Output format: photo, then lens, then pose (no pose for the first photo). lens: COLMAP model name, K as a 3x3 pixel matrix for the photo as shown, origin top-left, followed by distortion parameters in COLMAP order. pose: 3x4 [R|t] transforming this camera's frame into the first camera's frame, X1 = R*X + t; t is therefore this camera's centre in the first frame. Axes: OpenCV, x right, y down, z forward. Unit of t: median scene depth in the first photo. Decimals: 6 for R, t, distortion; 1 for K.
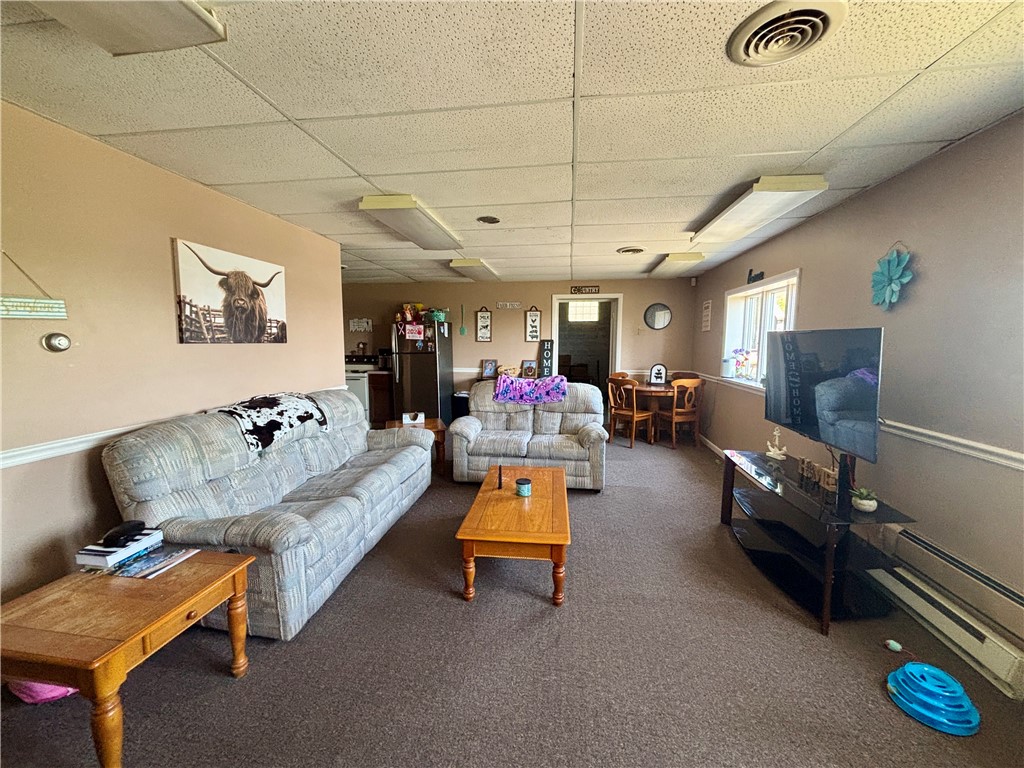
lens RADIAL K [[412.2, 0, 513.0], [0, 412.2, 385.1], [0, 0, 1]] dist [0.002507, -0.000347]
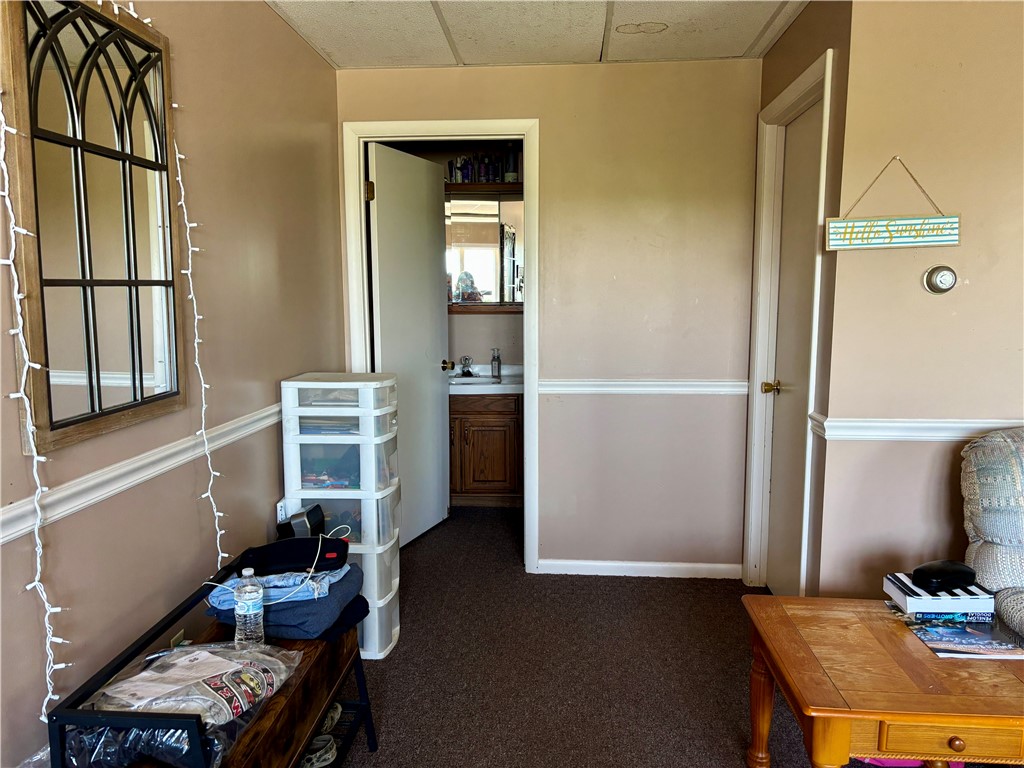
lens RADIAL K [[776.6, 0, 503.6], [0, 776.6, 383.1], [0, 0, 1]] dist [0.054098, -0.056881]
pose [[0.072360, 0.117359, -0.990450, 0.181904], [-0.105705, 0.988363, 0.109389, 0.001723], [0.991761, 0.096780, 0.083924, 0.194591]]
